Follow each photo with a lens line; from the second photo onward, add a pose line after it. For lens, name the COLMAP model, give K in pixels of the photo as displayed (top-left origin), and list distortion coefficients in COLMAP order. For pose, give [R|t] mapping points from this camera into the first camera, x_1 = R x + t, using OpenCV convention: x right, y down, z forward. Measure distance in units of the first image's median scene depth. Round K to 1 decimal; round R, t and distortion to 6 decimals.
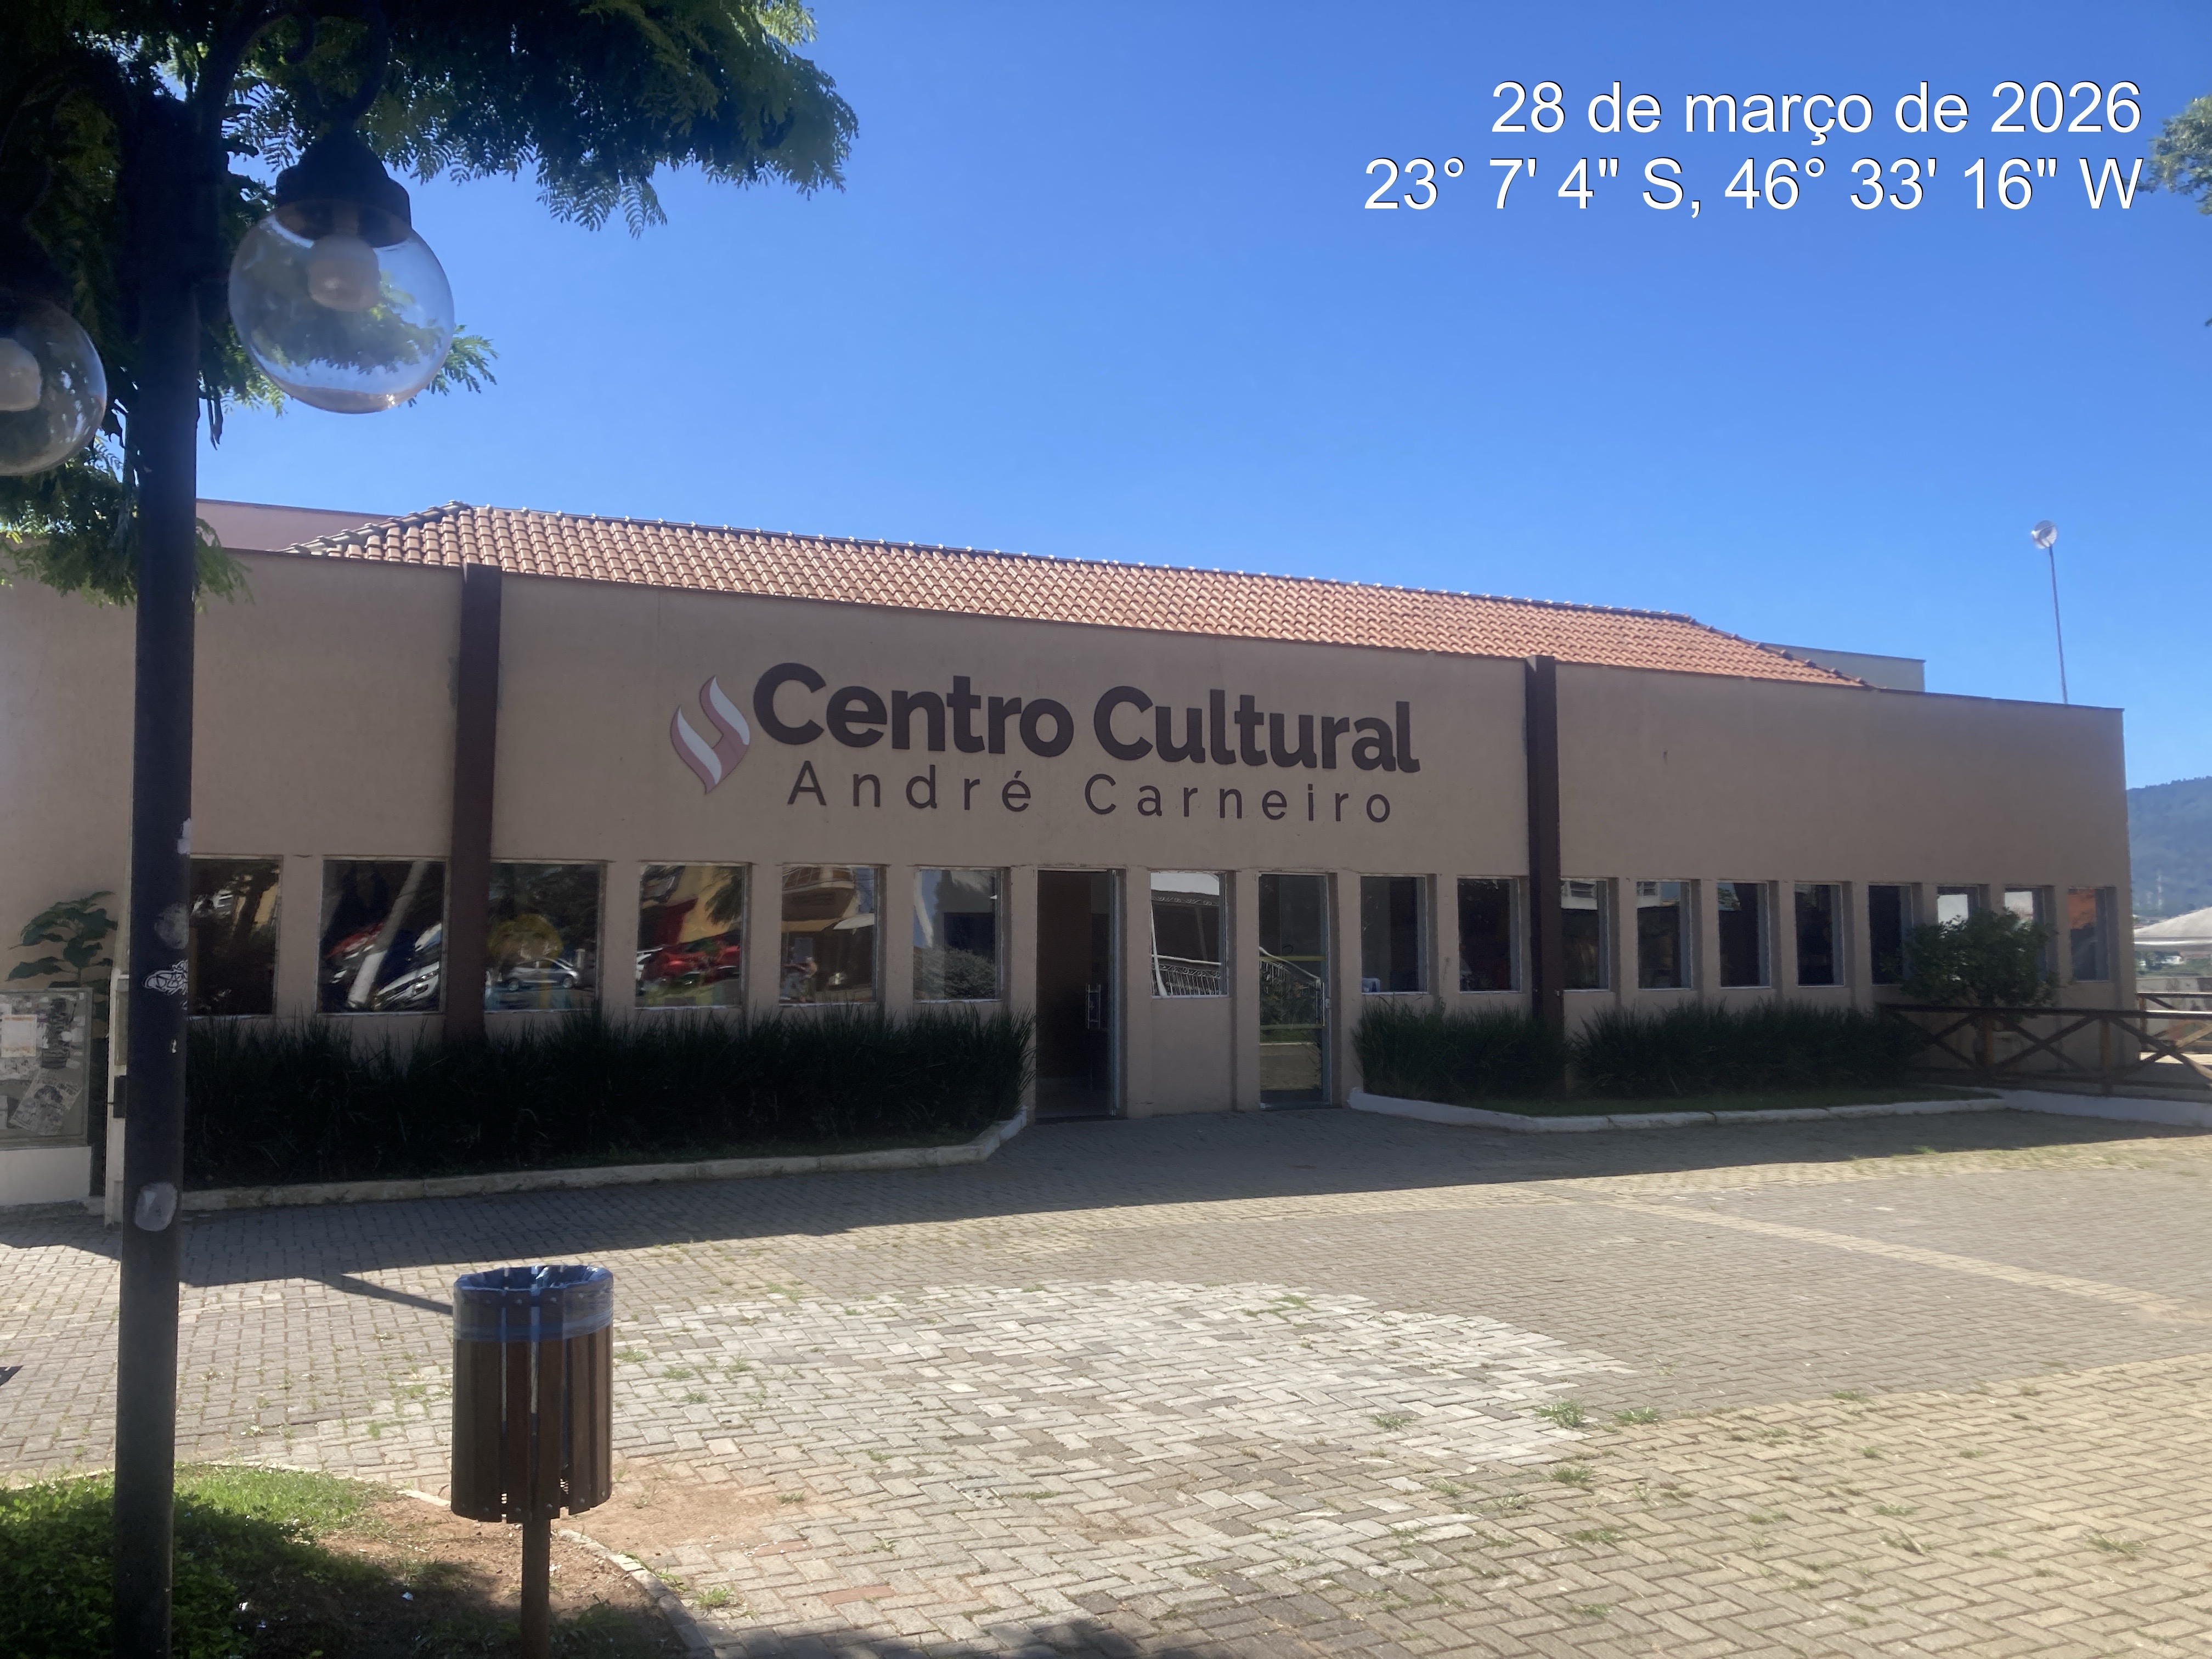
lens RADIAL K [[1758.1, 0, 1083.7], [0, 1758.1, 837.9], [0, 0, 1]] dist [0.051017, -0.047376]
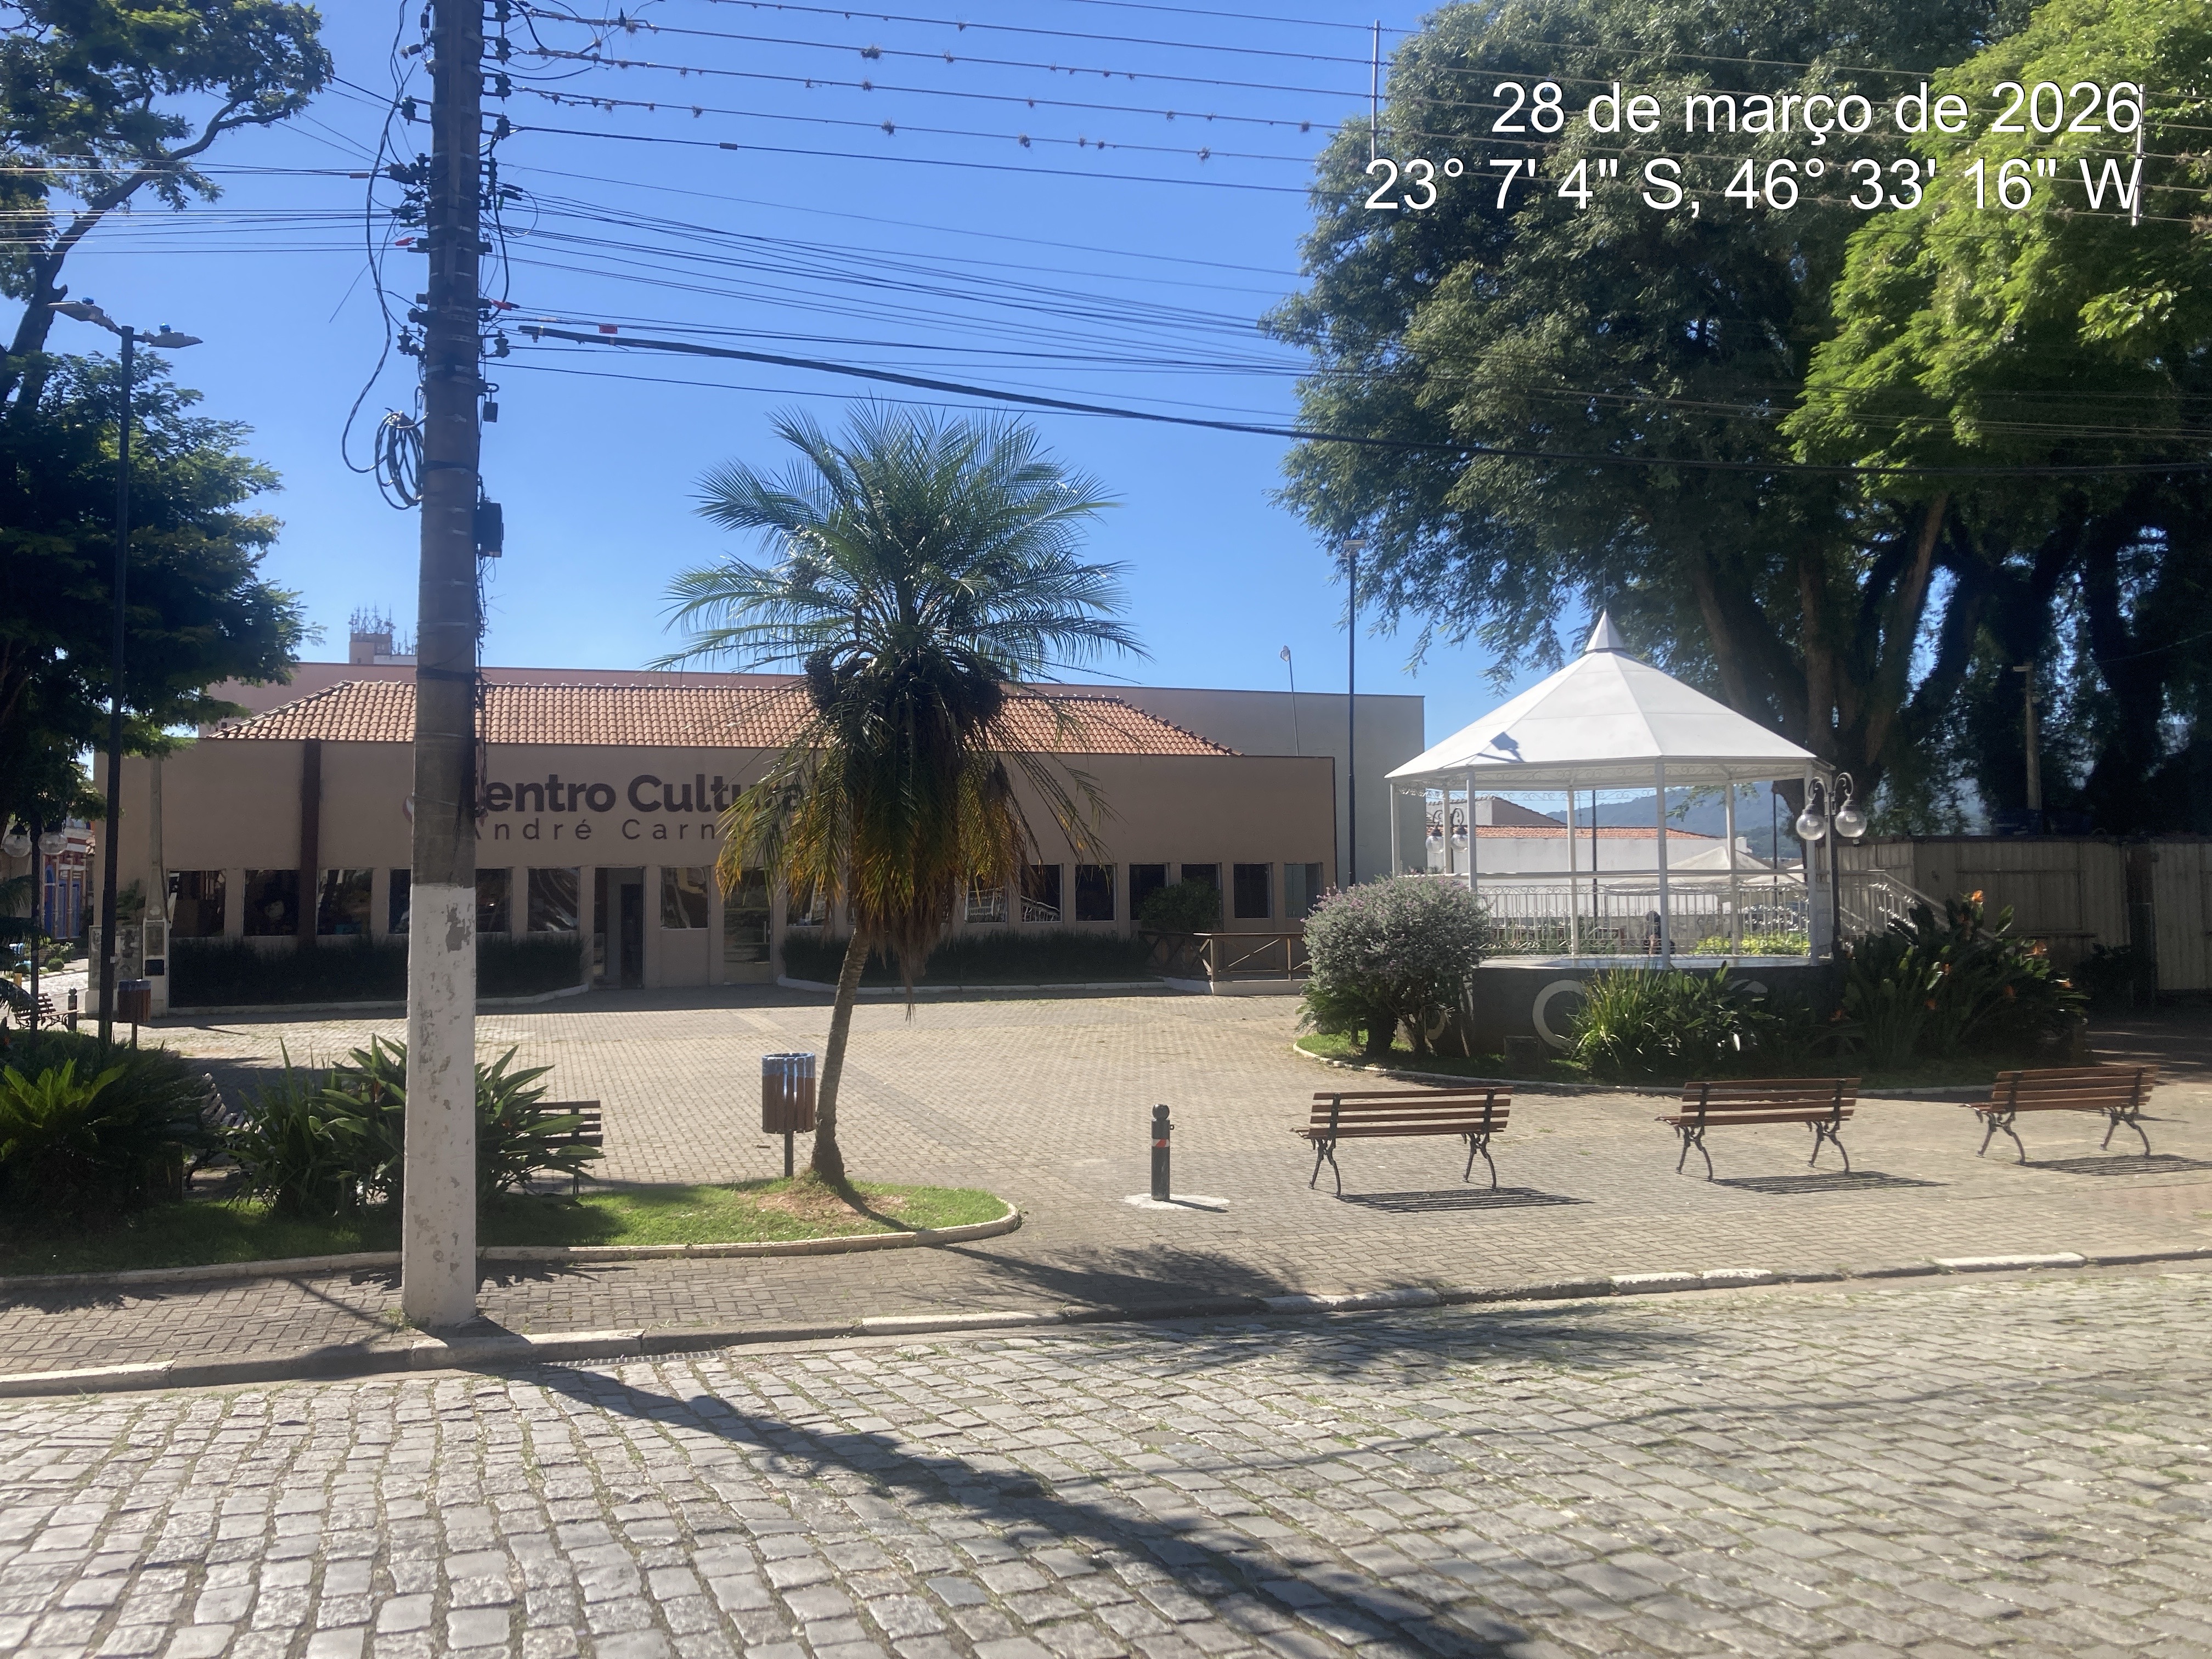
lens RADIAL K [[1758.1, 0, 1106.9], [0, 1758.1, 768.3], [0, 0, 1]] dist [0.051017, -0.047376]
pose [[0.993493, -0.012562, -0.113199, 0.797455], [0.012052, 0.999914, -0.005190, -0.079074], [0.113254, 0.003792, 0.993559, -0.974966]]
